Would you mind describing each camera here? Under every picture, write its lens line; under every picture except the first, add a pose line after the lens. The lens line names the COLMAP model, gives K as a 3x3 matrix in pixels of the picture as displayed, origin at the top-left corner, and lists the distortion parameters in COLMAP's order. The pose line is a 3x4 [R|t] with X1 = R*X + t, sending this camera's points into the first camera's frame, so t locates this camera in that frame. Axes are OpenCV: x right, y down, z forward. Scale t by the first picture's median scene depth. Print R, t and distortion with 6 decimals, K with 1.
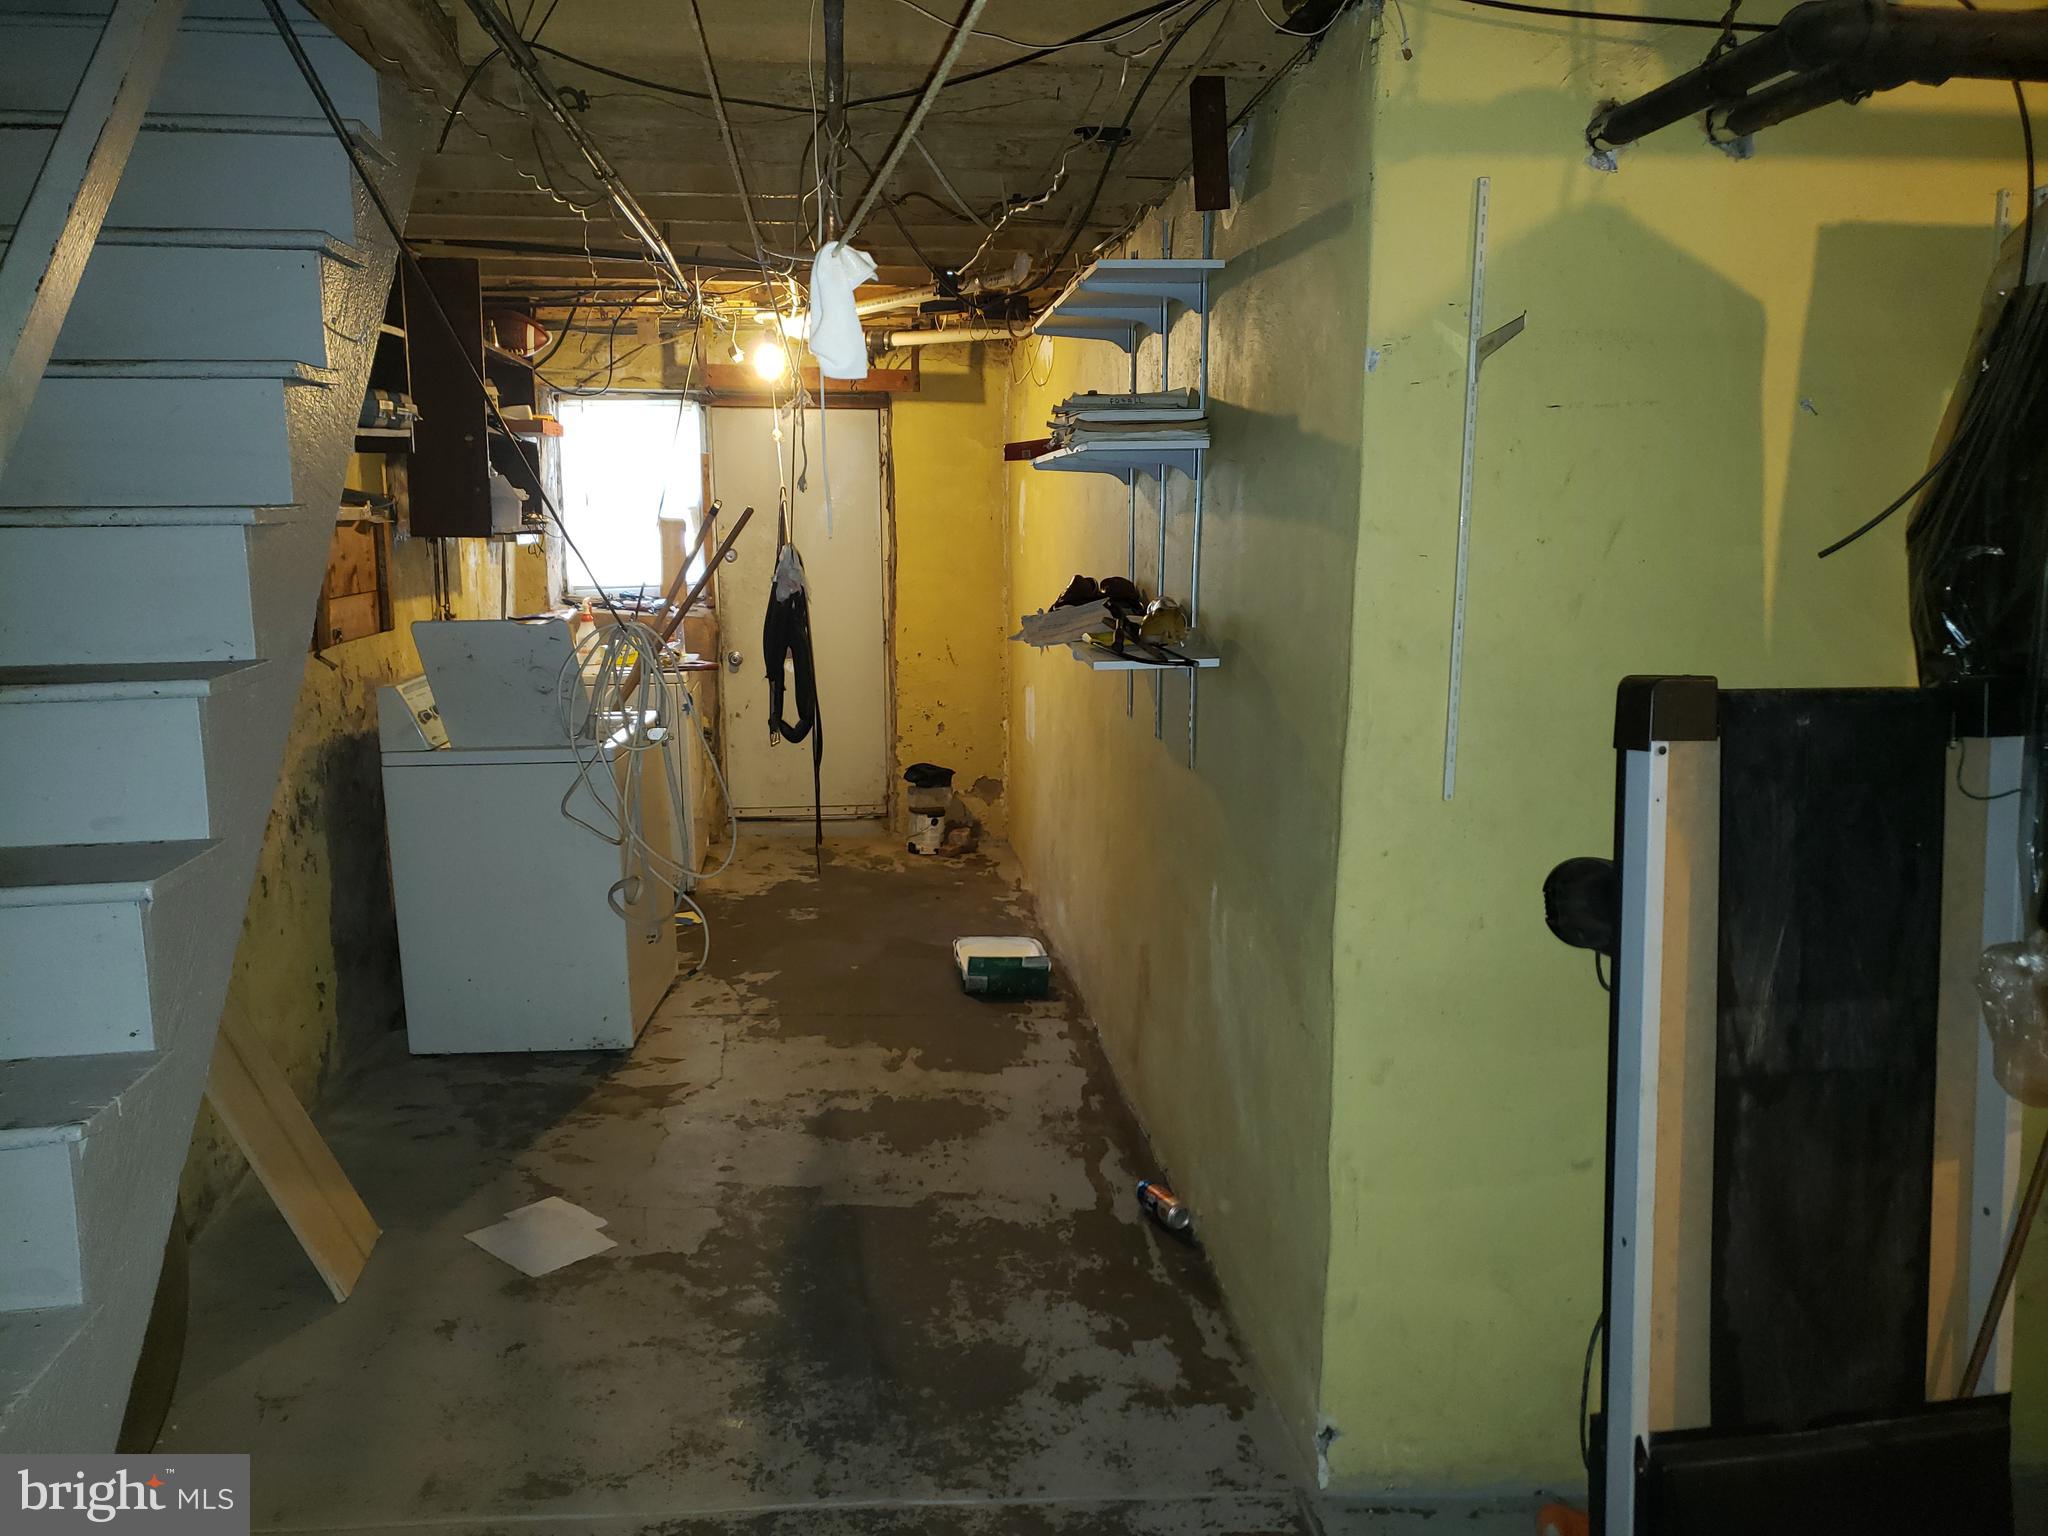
lens RADIAL K [[1578.8, 0, 1010.2], [0, 1578.8, 794.7], [0, 0, 1]] dist [0.065191, -0.054370]
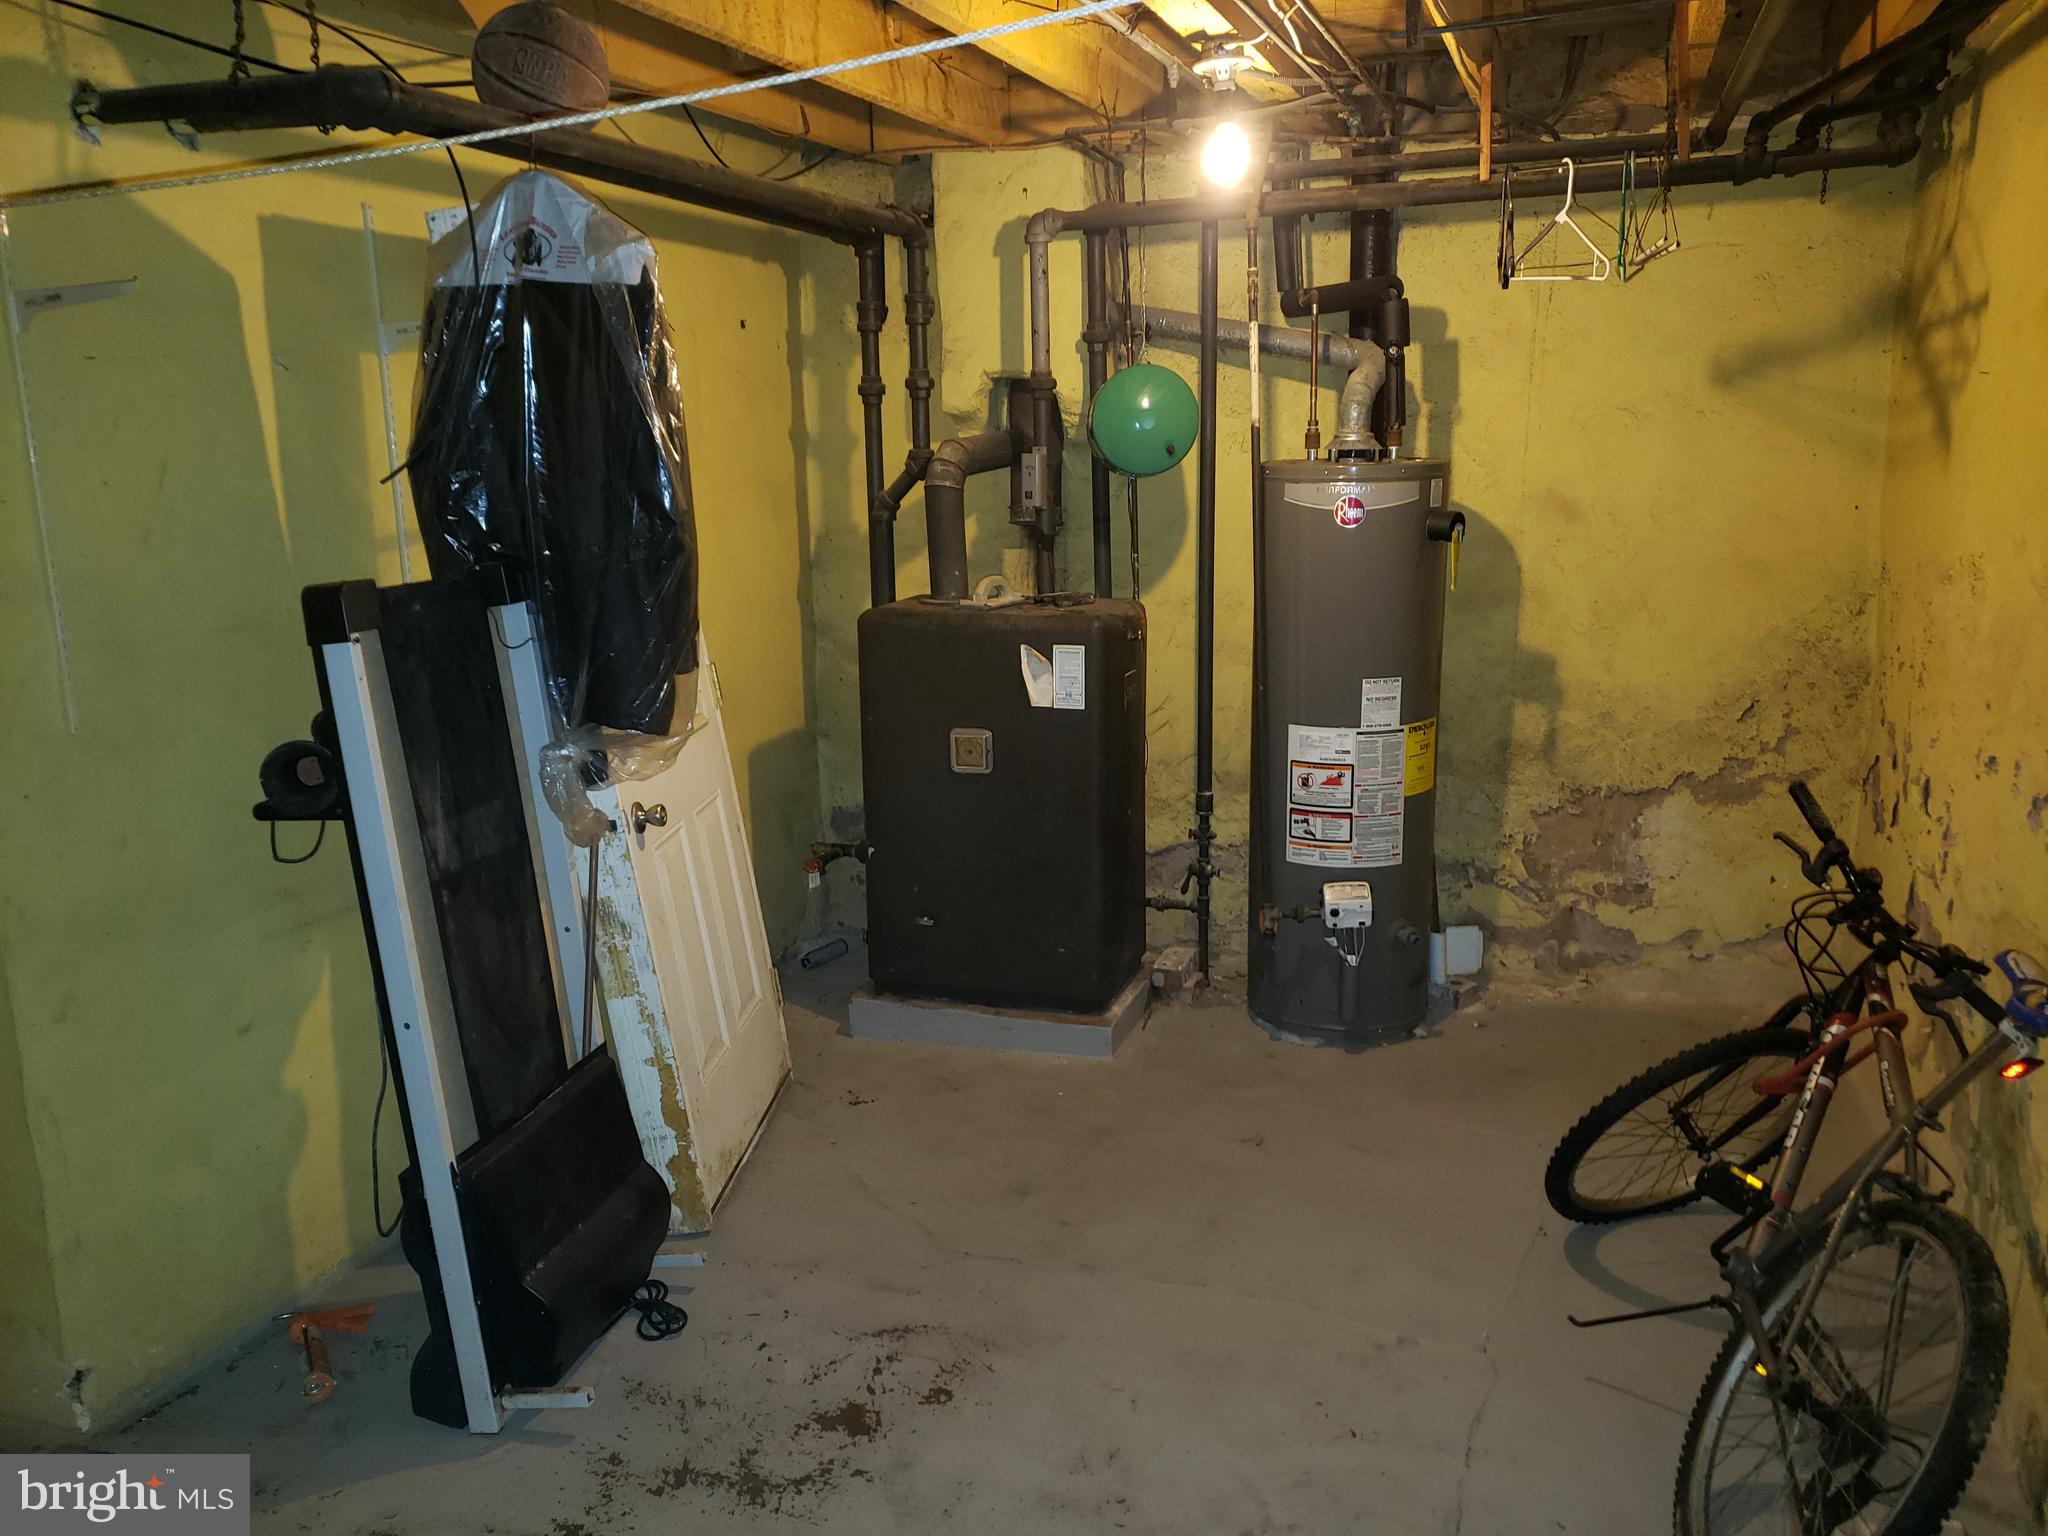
lens RADIAL K [[1578.8, 0, 1022.7], [0, 1578.8, 762.9], [0, 0, 1]] dist [0.065191, -0.054370]
pose [[0.423090, -0.200032, 0.883732, -0.459620], [0.181453, 0.974275, 0.133654, -0.005231], [-0.887733, 0.103808, 0.448502, -0.027067]]
